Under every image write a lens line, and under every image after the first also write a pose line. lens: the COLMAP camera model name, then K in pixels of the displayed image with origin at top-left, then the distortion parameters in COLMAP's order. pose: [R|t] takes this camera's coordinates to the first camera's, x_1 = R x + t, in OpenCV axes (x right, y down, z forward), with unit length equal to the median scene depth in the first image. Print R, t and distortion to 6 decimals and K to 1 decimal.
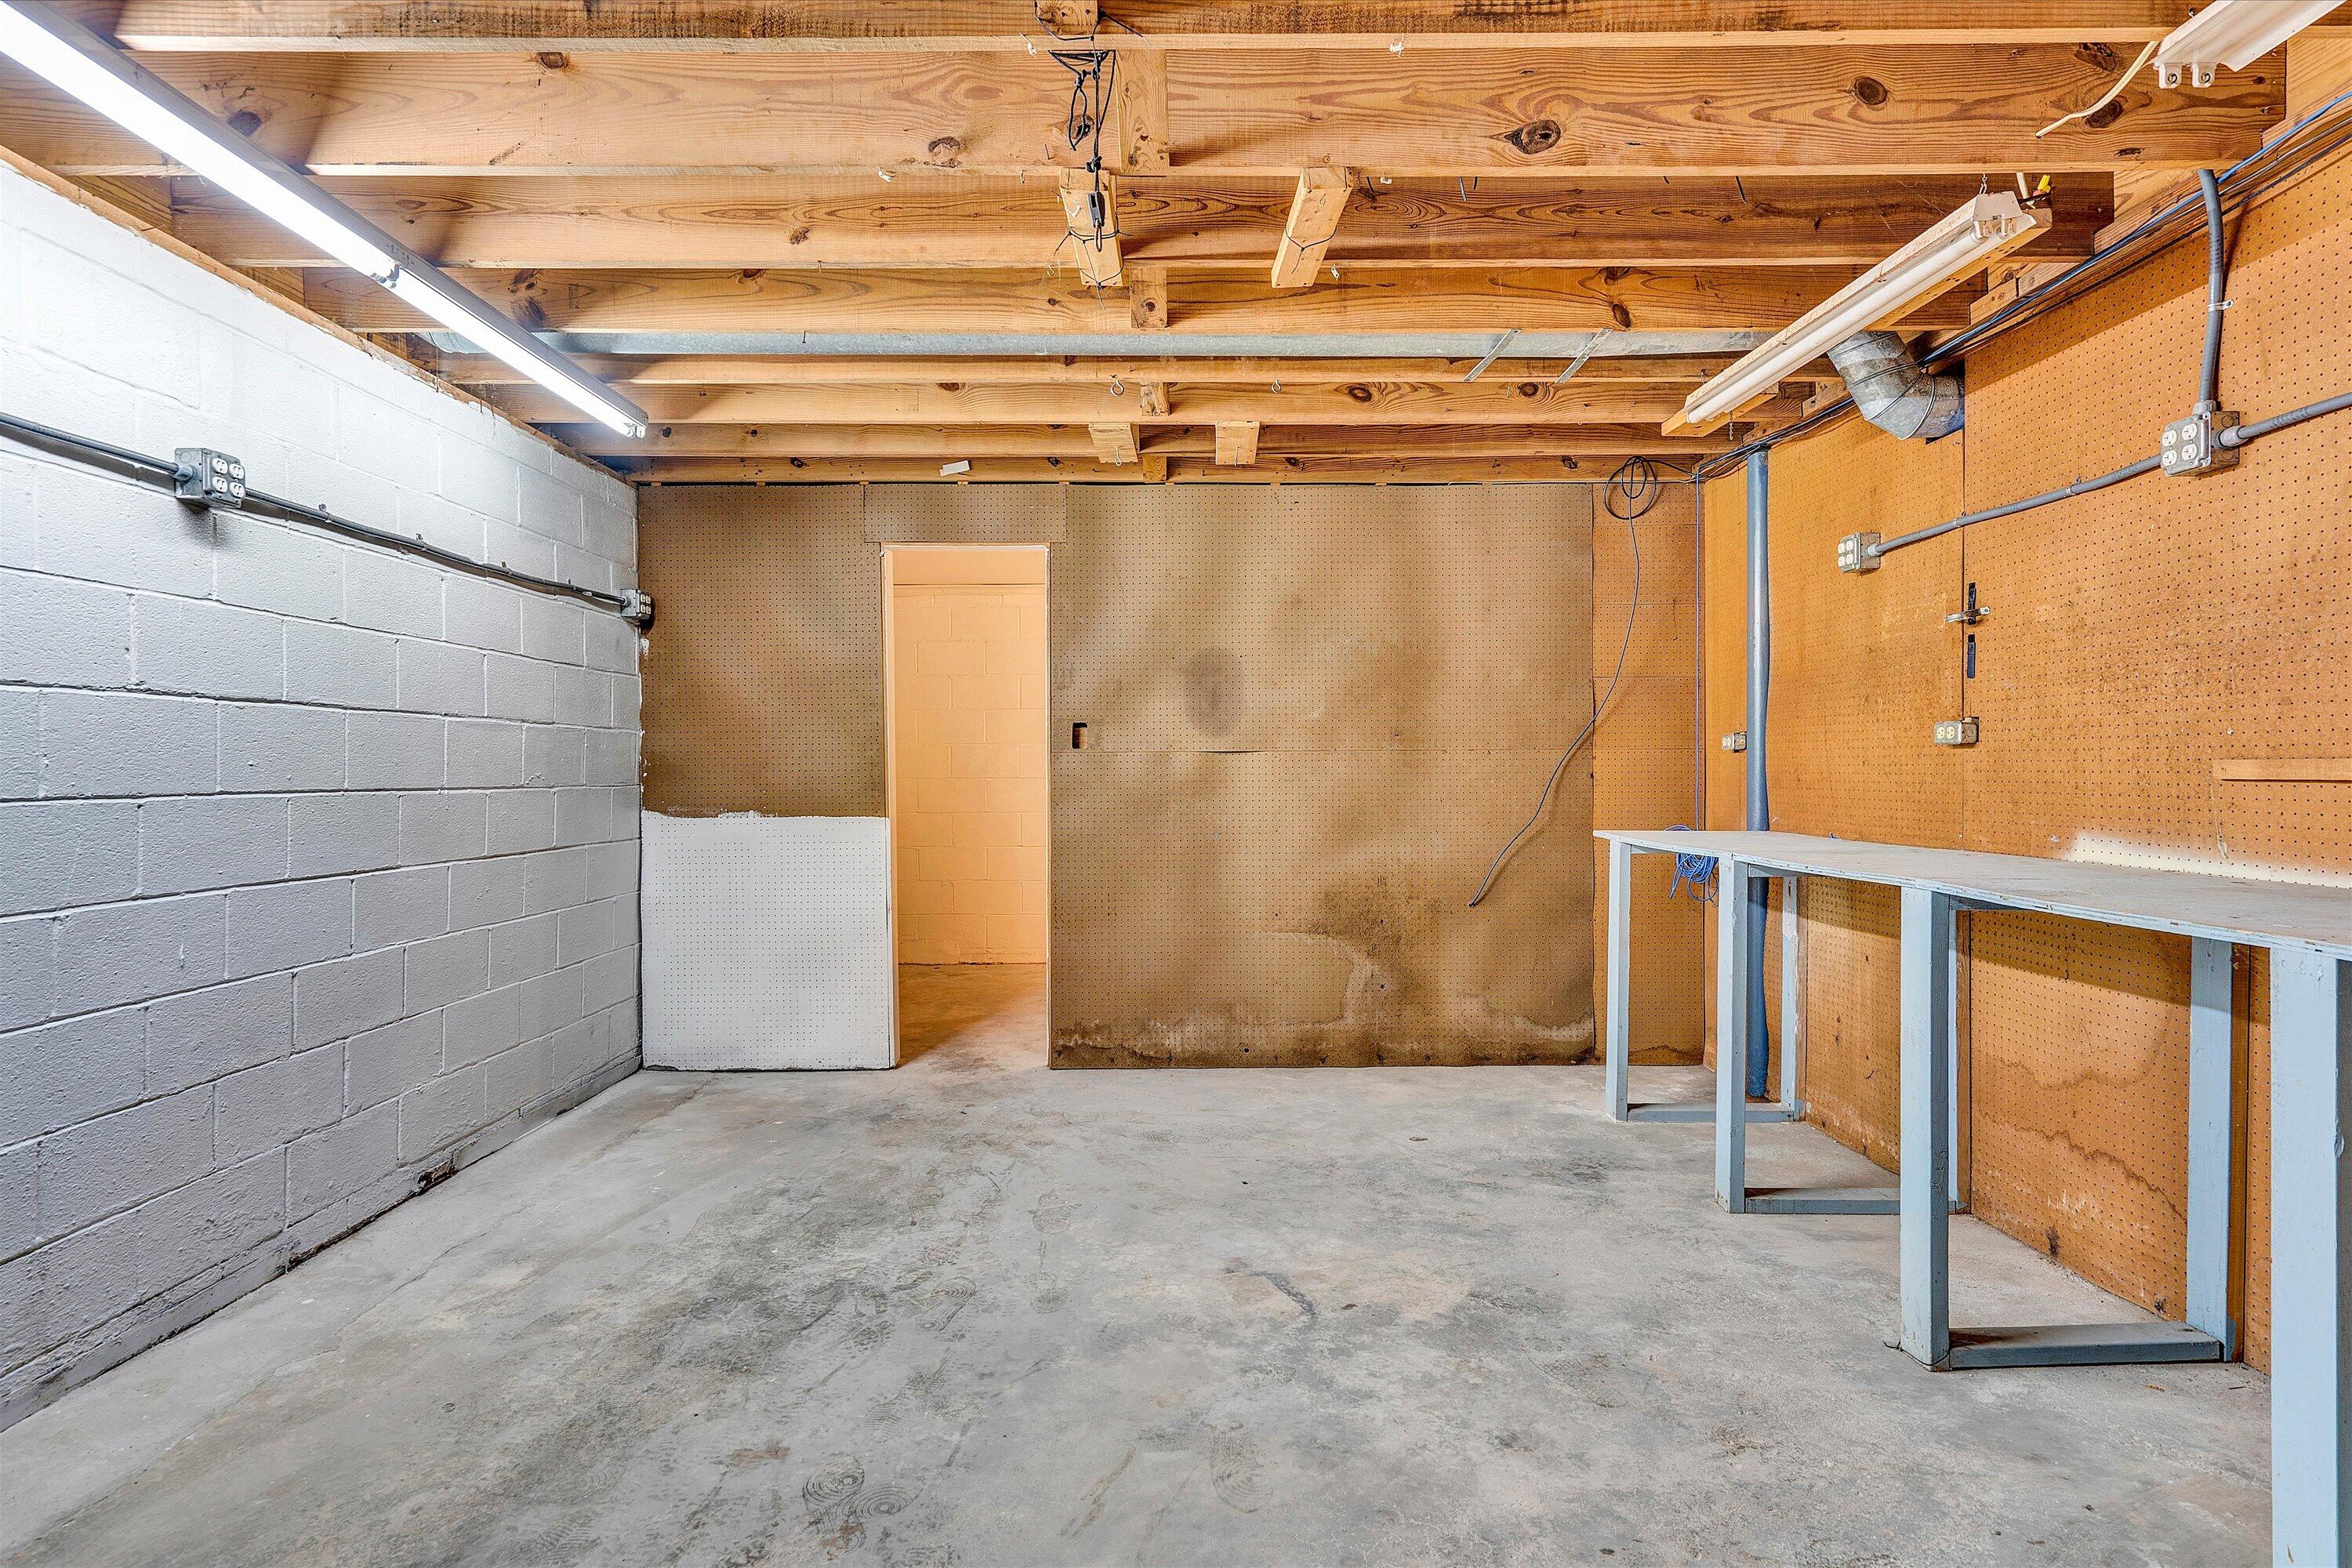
lens RADIAL K [[1216.6, 0, 1176.0], [0, 1216.6, 784.0], [0, 0, 1]] dist [0.002025, 0.001391]
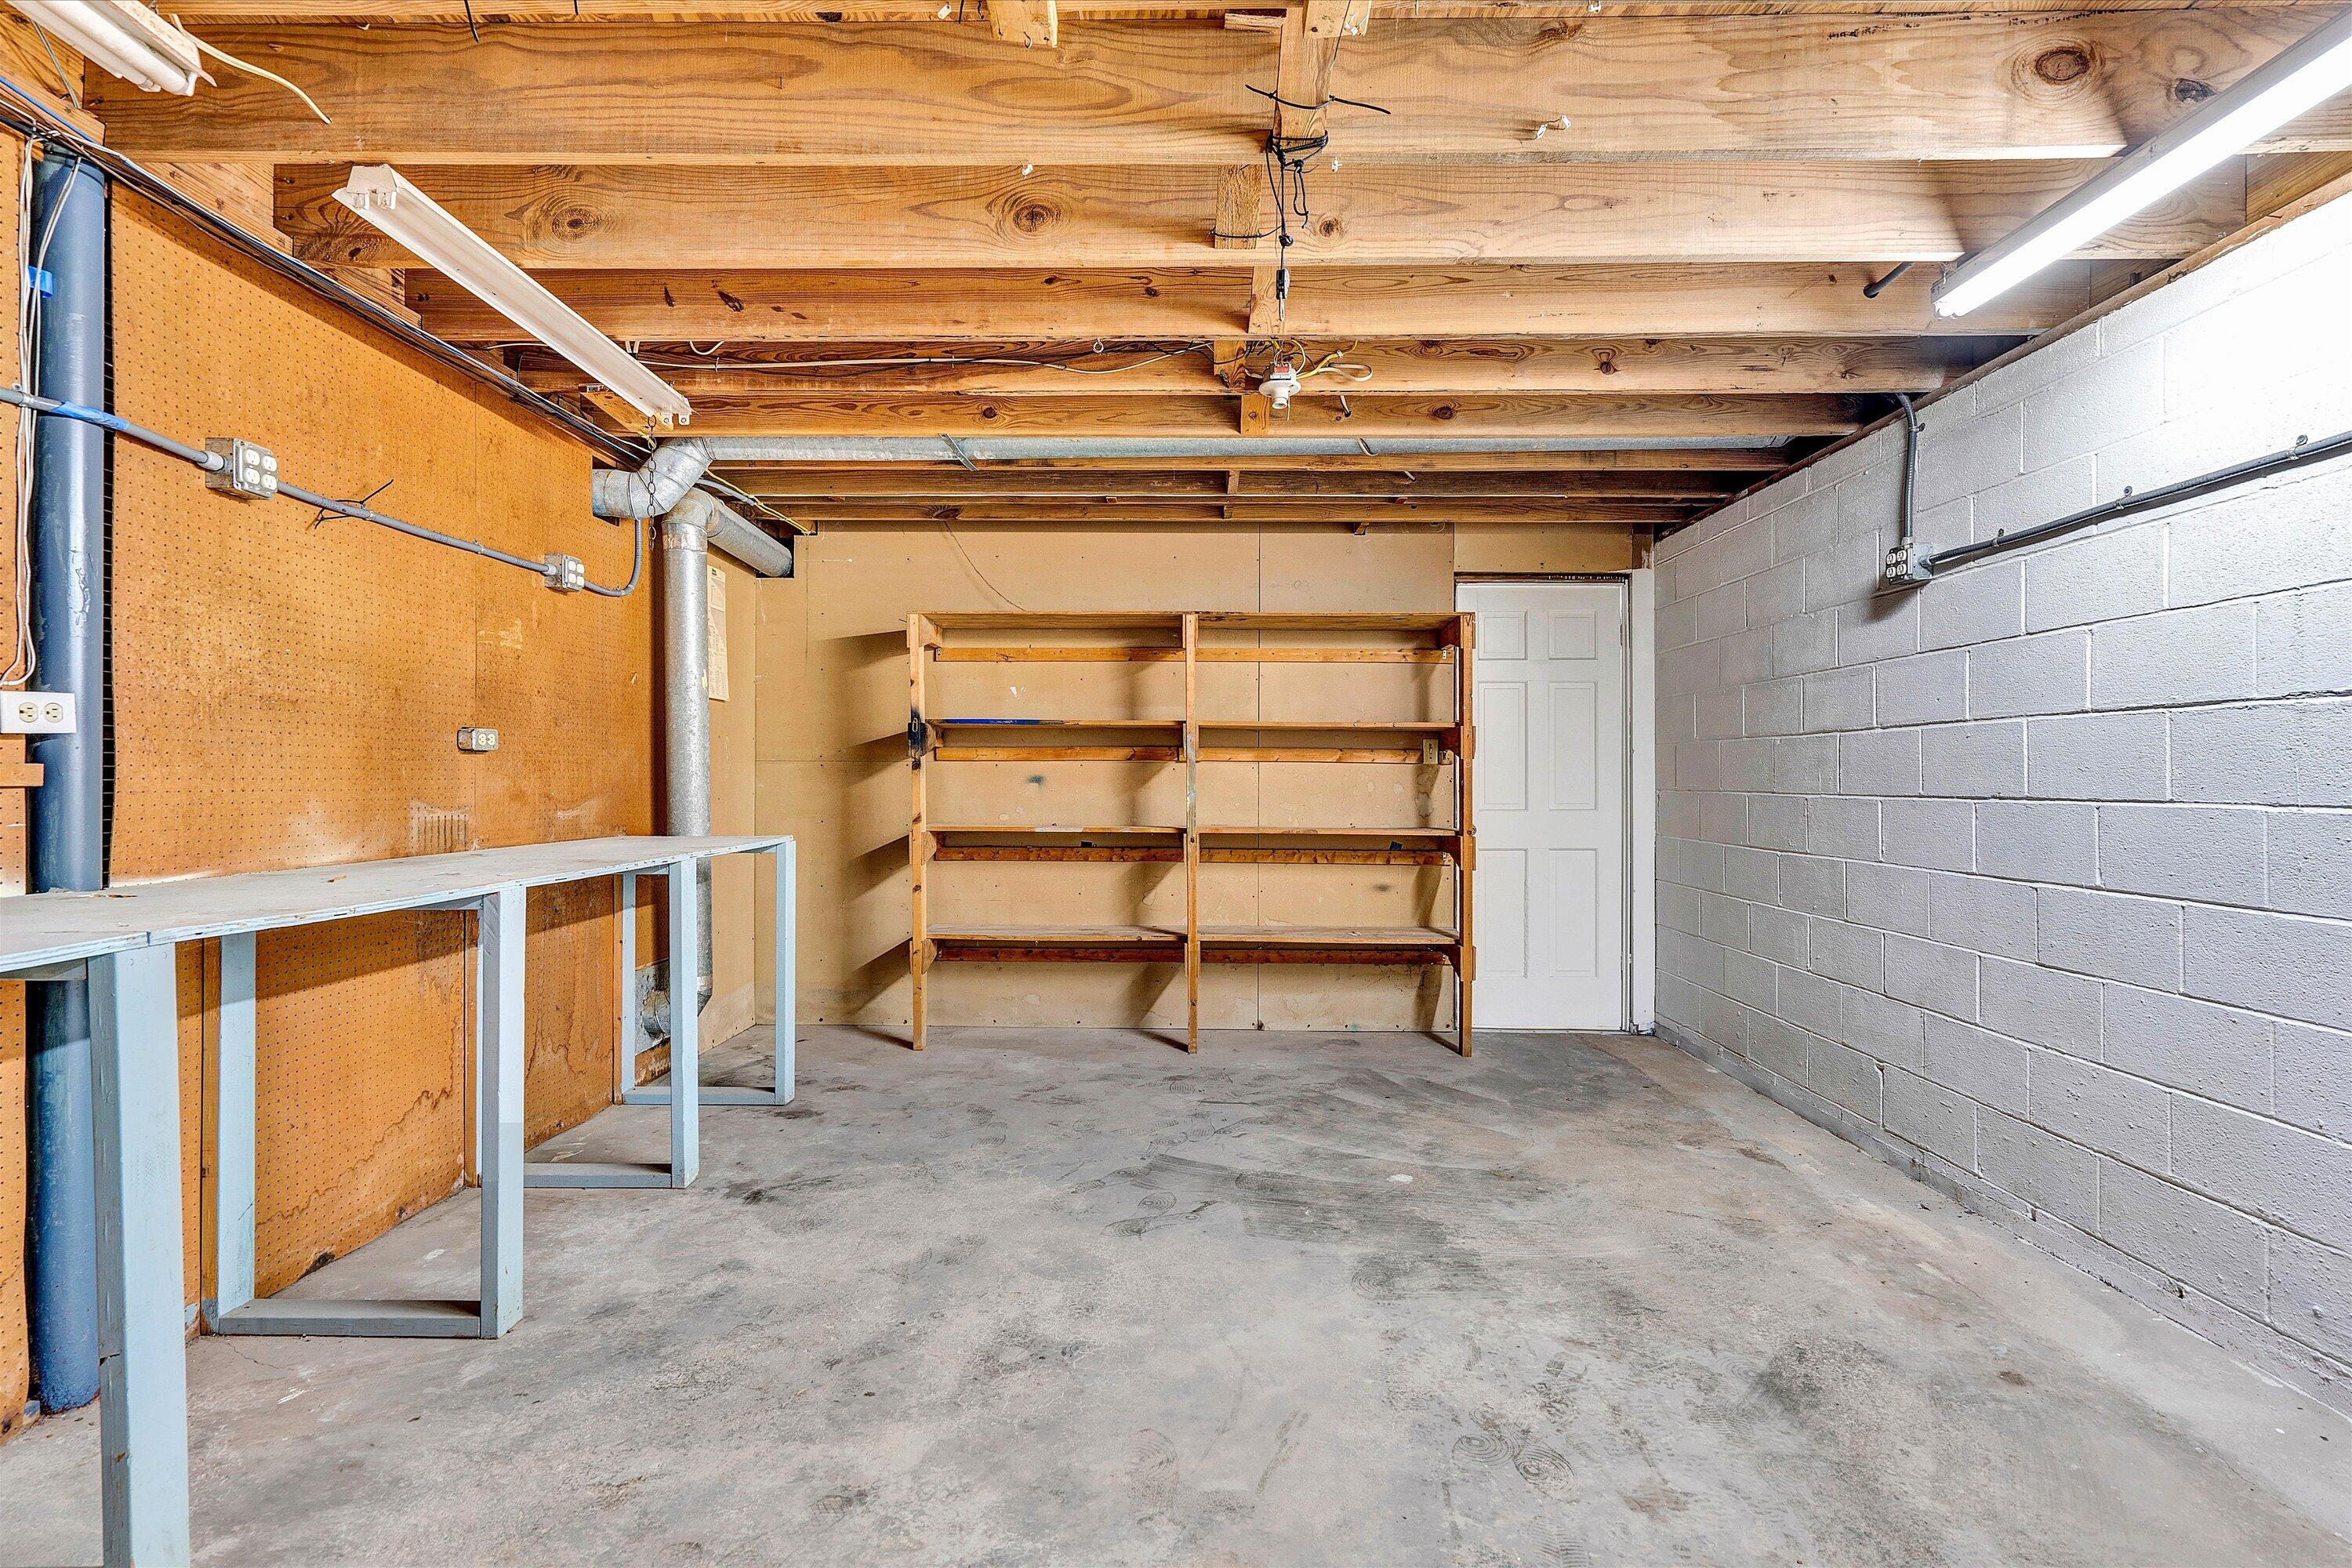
lens RADIAL K [[1216.6, 0, 1176.0], [0, 1216.6, 784.0], [0, 0, 1]] dist [0.002025, 0.001391]
pose [[-0.999921, -0.000515, 0.012594, 0.018180], [-0.000363, 0.999927, 0.012095, -0.016788], [-0.012600, 0.012089, -0.999848, 2.003138]]
